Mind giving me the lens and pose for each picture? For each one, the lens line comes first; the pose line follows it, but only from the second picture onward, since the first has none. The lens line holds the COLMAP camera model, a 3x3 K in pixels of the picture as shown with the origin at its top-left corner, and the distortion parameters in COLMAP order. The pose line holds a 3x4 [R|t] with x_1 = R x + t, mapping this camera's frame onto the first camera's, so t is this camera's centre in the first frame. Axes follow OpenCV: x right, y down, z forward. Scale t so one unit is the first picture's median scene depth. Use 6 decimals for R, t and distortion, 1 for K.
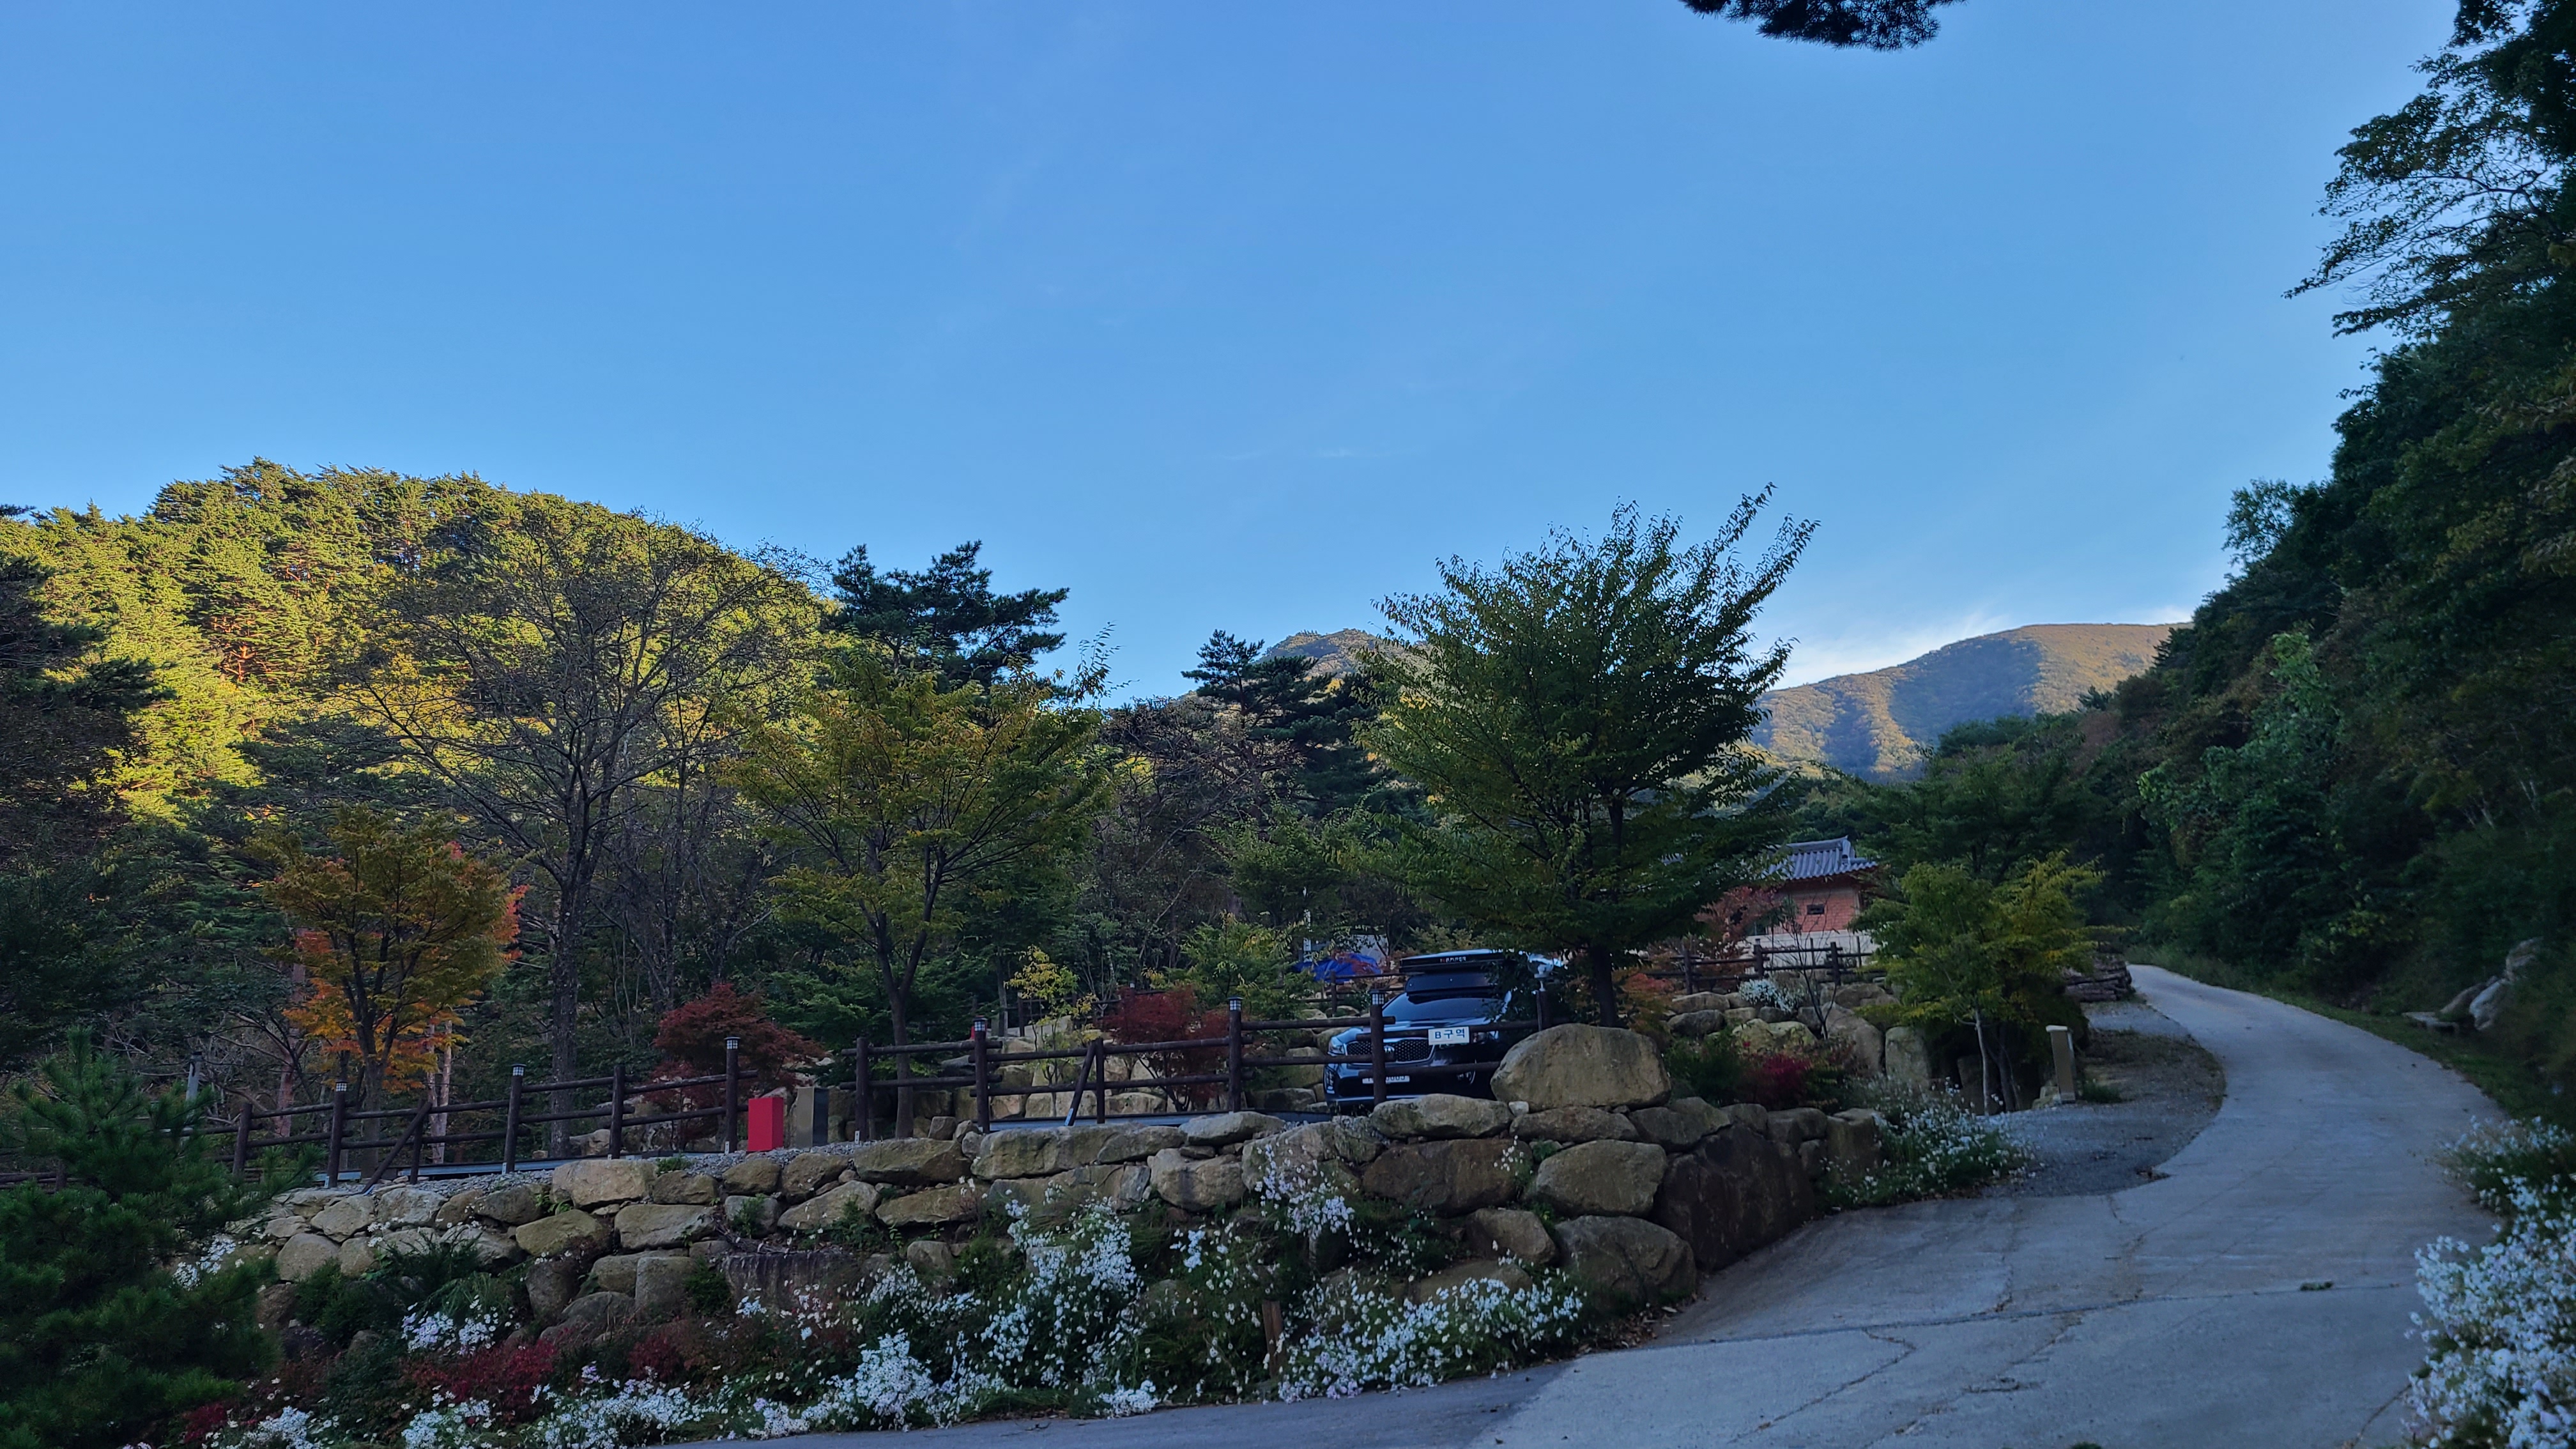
lens RADIAL K [[1966.8, 0, 1328.3], [0, 1966.8, 719.8], [0, 0, 1]] dist [0.035989, -0.003000]
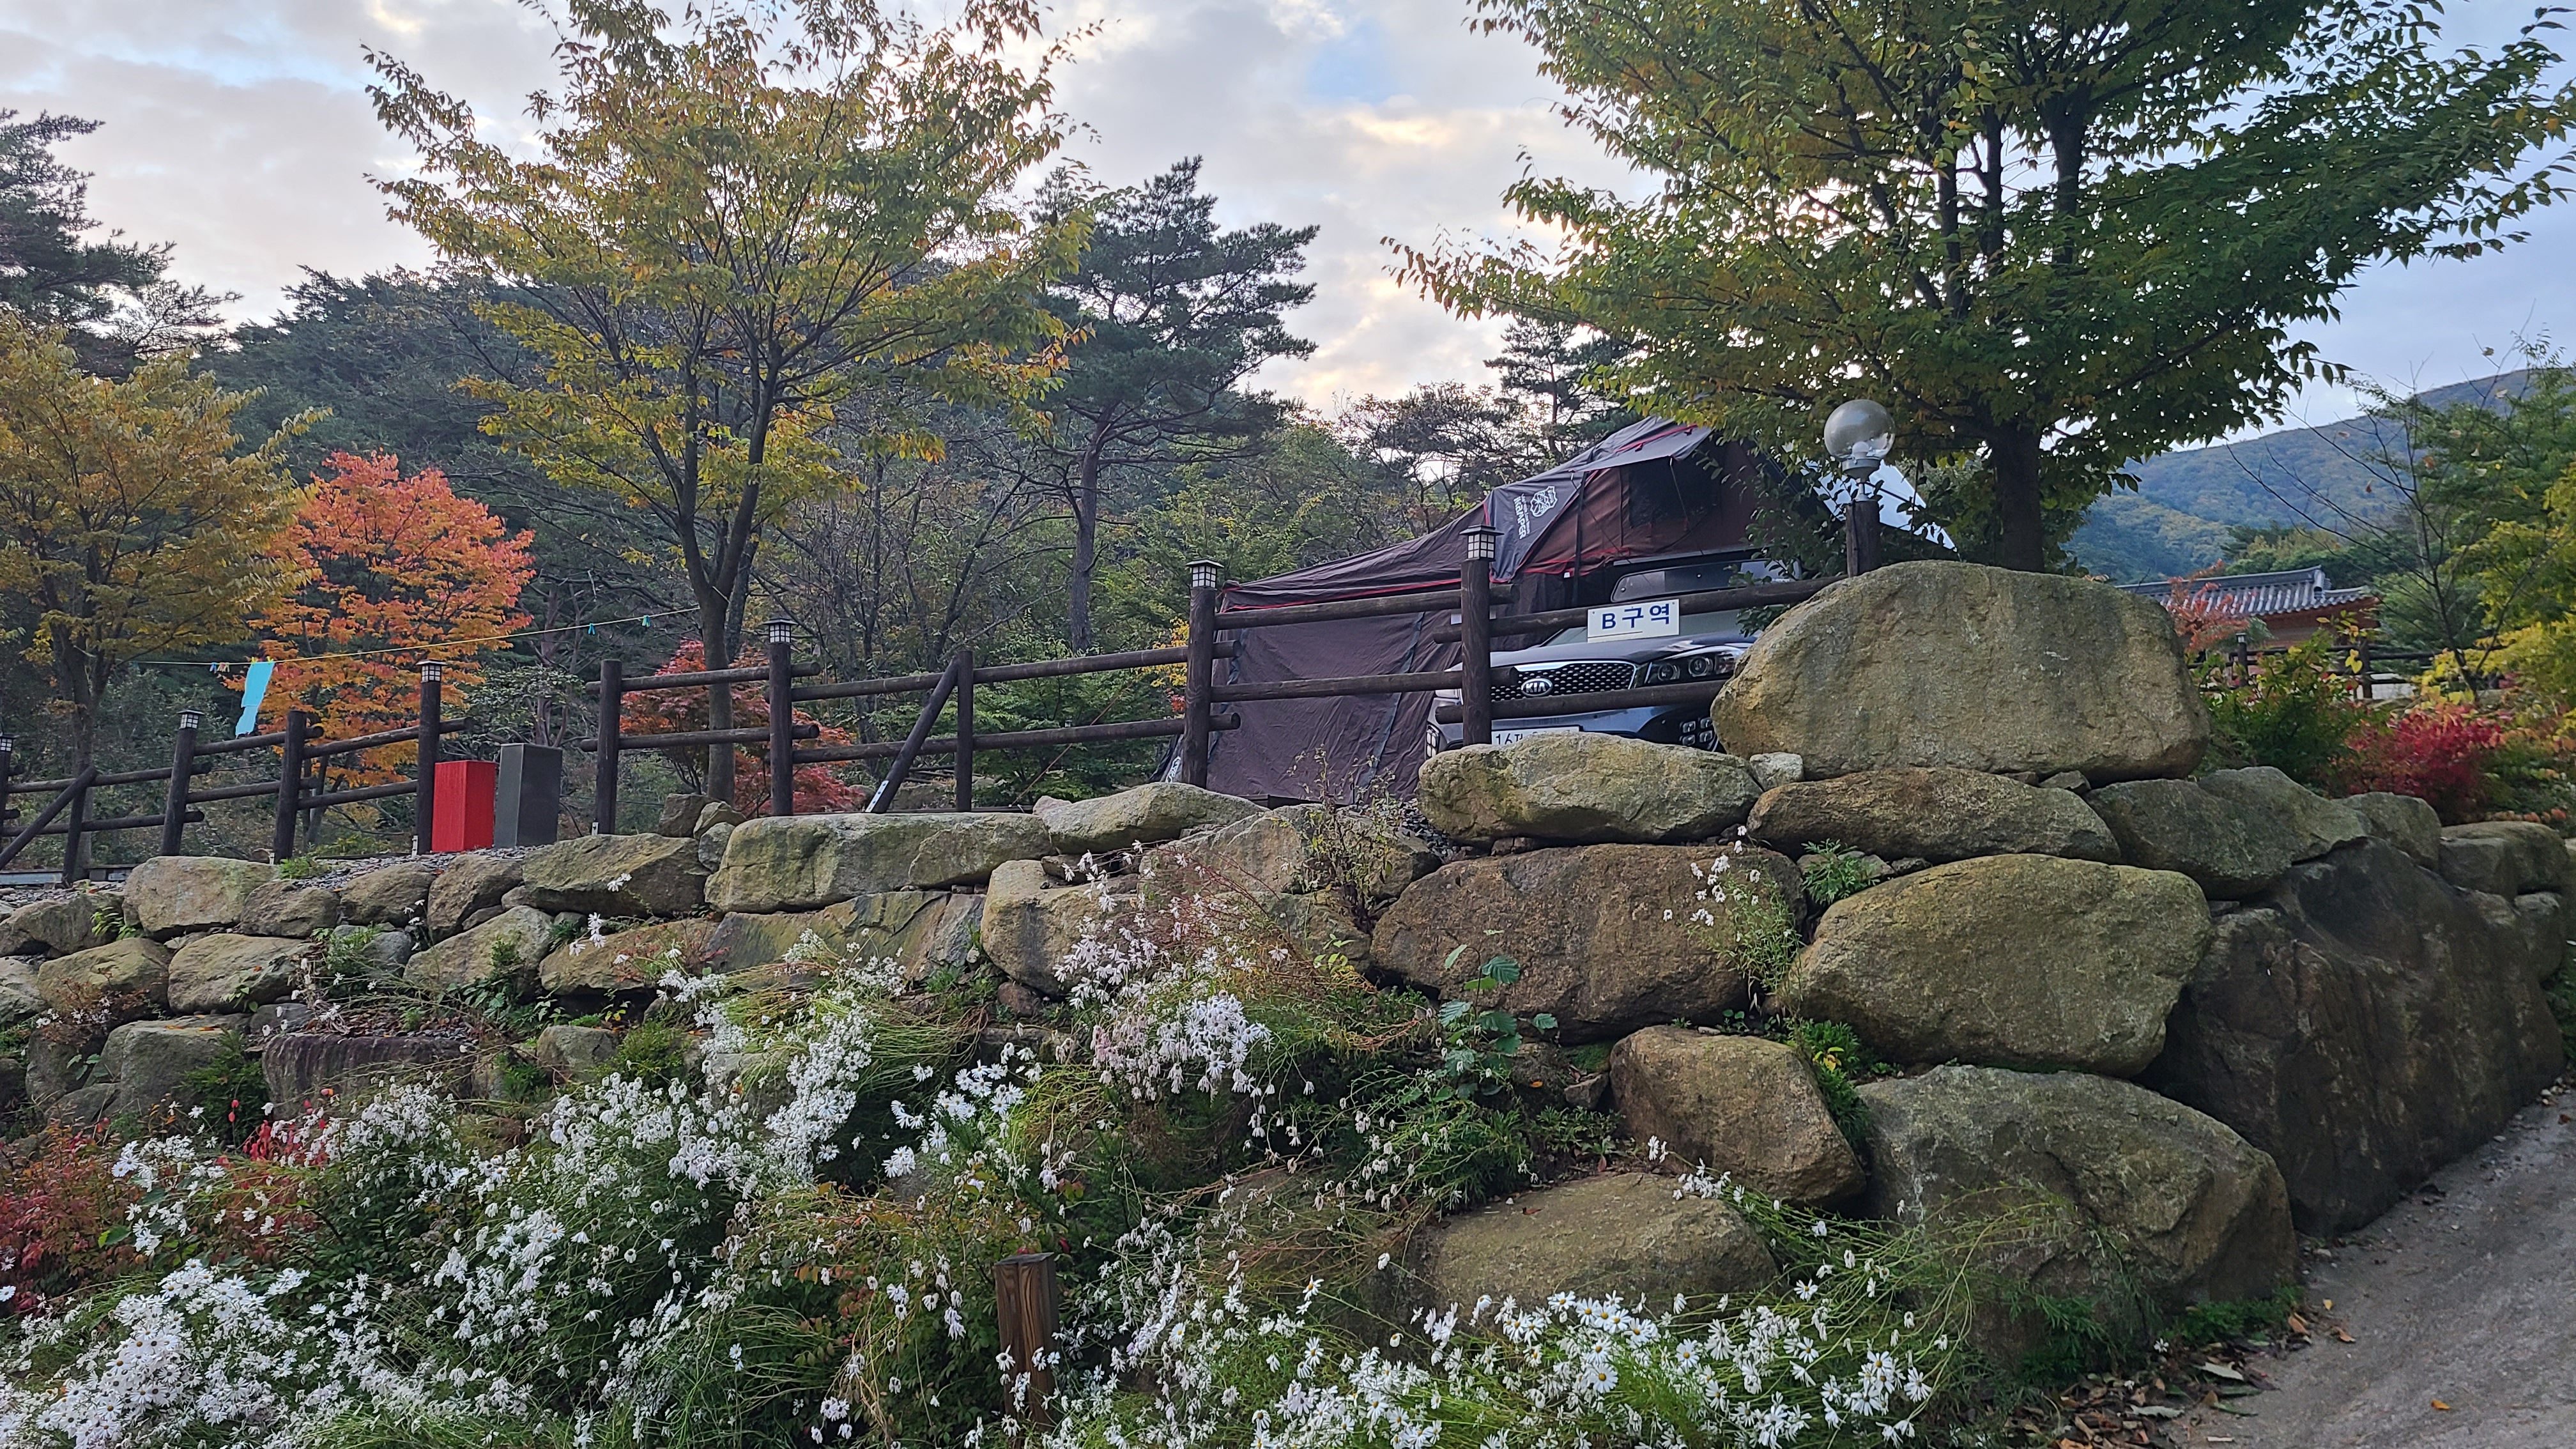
lens RADIAL K [[1887.8, 0, 1299.4], [0, 1887.8, 747.6], [0, 0, 1]] dist [0.058004, -0.029096]
pose [[0.977682, 0.017836, -0.209331, 0.079415], [0.008568, 0.992176, 0.124552, 0.140117], [0.209914, -0.123566, 0.969880, 0.599743]]
